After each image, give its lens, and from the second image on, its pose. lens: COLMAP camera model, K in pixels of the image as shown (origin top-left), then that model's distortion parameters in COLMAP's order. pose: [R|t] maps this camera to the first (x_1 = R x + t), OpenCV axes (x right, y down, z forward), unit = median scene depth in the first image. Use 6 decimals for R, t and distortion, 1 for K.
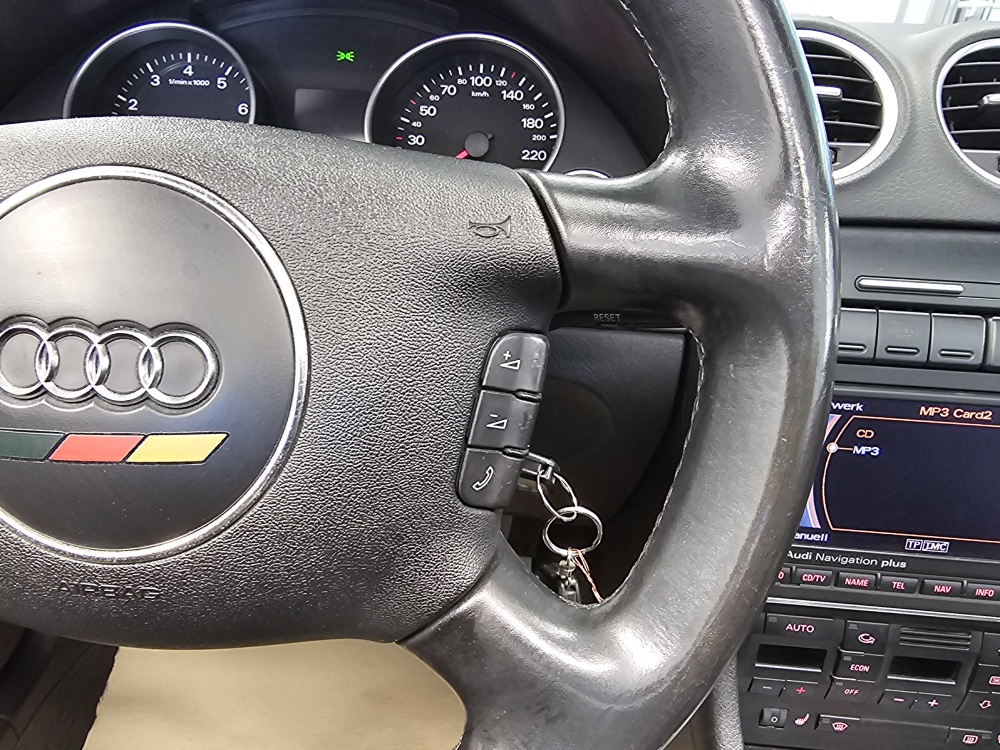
lens RADIAL K [[692.4, 0, 426.9], [0, 692.4, 378.2], [0, 0, 1]] dist [0.004971, -0.001739]
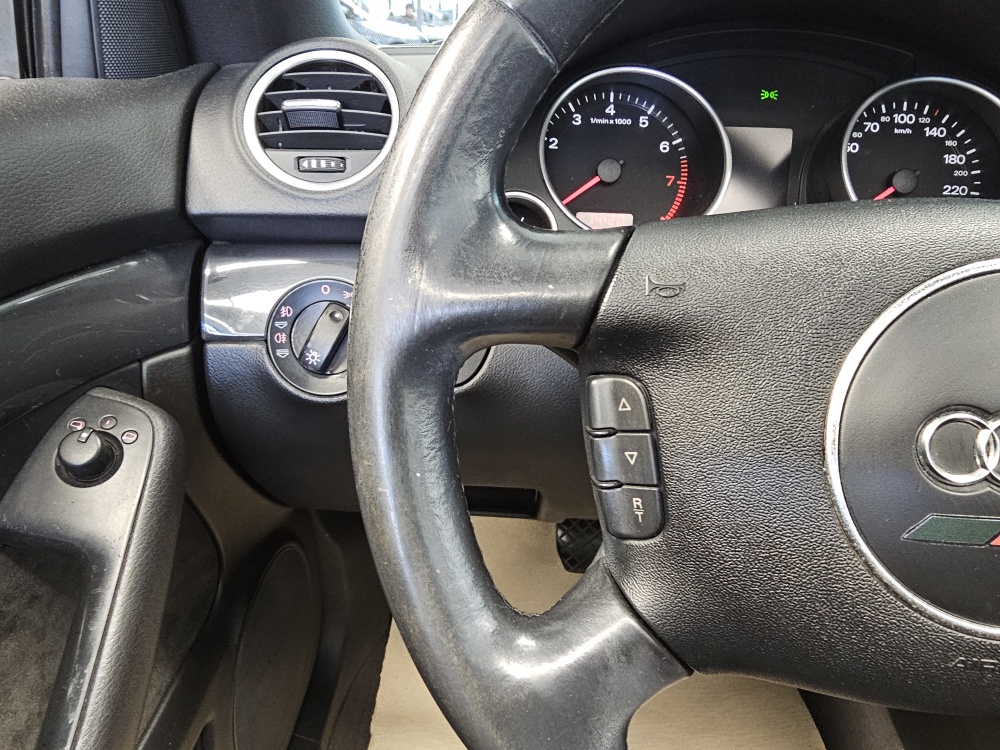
lens RADIAL K [[690.8, 0, 495.2], [0, 690.8, 368.7], [0, 0, 1]] dist [0.003408, -0.002996]
pose [[0.999849, -0.012220, 0.012330, -0.544518], [0.012286, 0.999911, -0.005257, -0.062613], [-0.012265, 0.005408, 0.999910, -0.009261]]
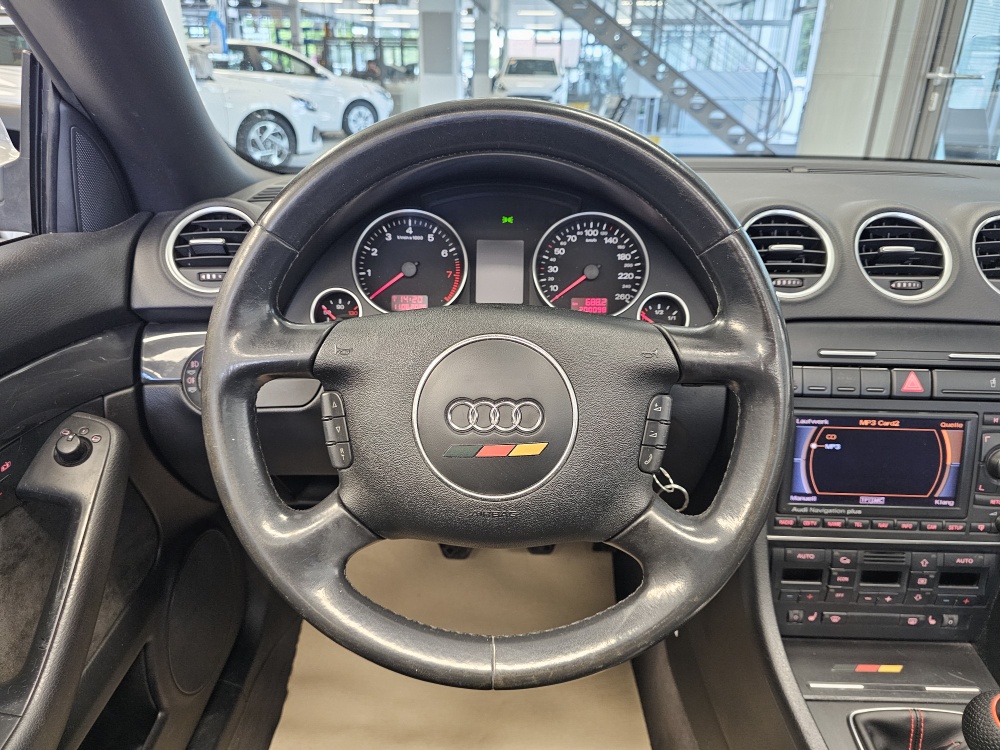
lens RADIAL K [[684.2, 0, 491.7], [0, 684.2, 368.4], [0, 0, 1]] dist [0.062478, -0.084437]
pose [[0.998127, -0.040552, 0.045809, -0.245958], [0.043480, 0.996948, -0.064834, -0.013949], [-0.043040, 0.066704, 0.996844, -0.588957]]
